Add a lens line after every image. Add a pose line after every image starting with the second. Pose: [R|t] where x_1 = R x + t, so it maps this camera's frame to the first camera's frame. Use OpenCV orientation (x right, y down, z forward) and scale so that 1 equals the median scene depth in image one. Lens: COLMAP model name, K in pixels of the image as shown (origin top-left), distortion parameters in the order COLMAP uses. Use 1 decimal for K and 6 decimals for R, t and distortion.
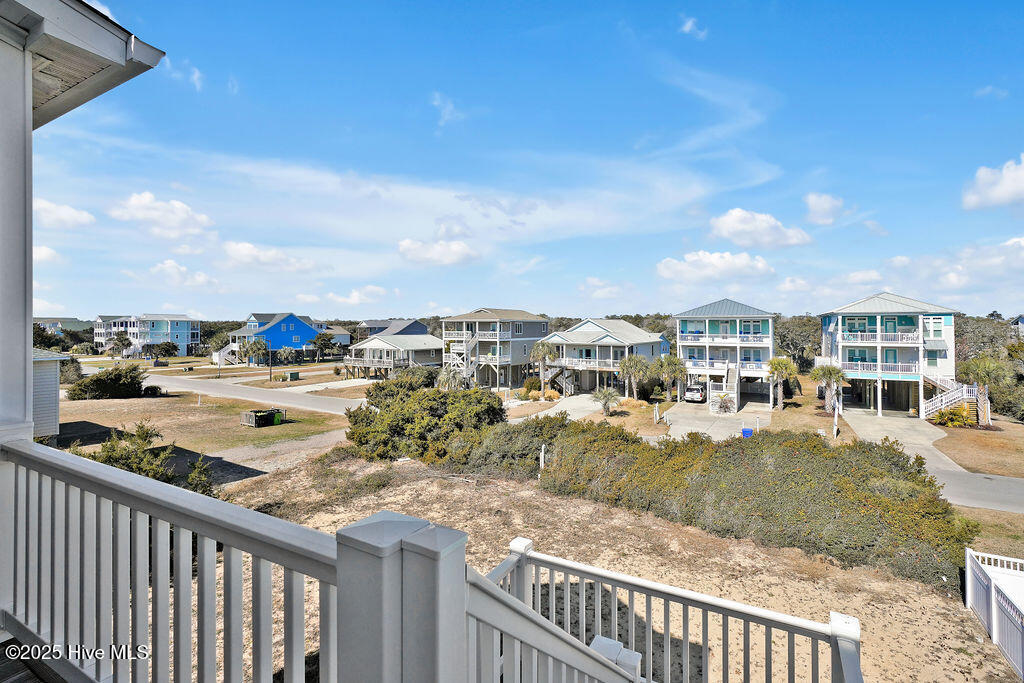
lens RADIAL K [[476.9, 0, 505.7], [0, 476.9, 338.9], [0, 0, 1]] dist [0.003203, 0.001793]
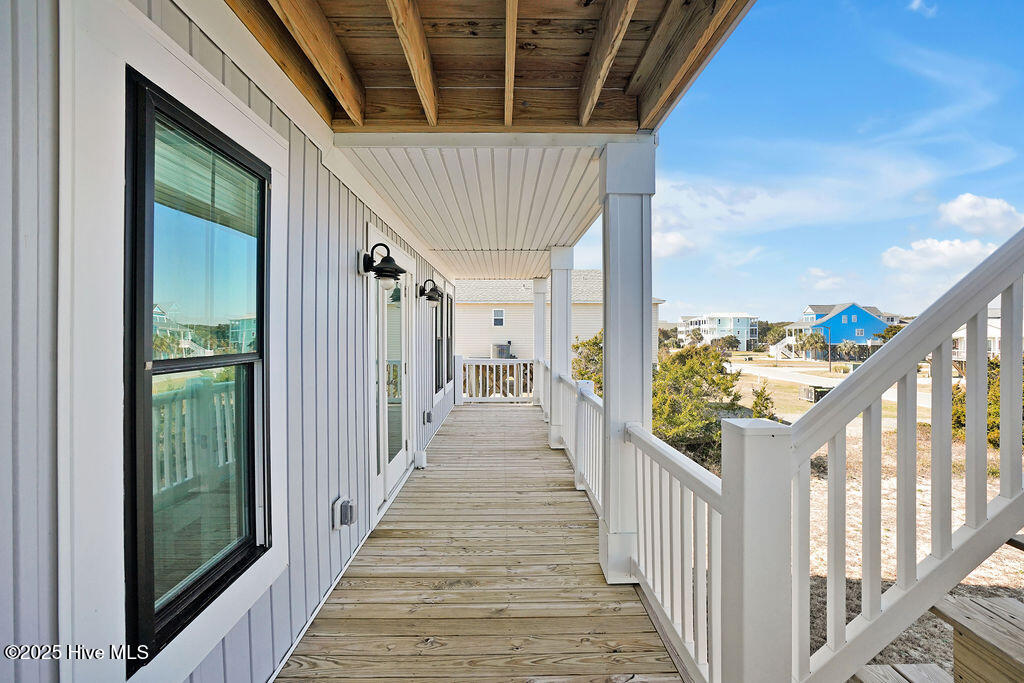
lens RADIAL K [[476.9, 0, 511.4], [0, 476.9, 336.1], [0, 0, 1]] dist [0.003203, 0.001793]
pose [[0.999741, -0.009845, -0.020517, -0.413272], [0.009915, 0.999945, 0.003312, -0.000318], [0.020484, -0.003515, 0.999784, 0.021594]]
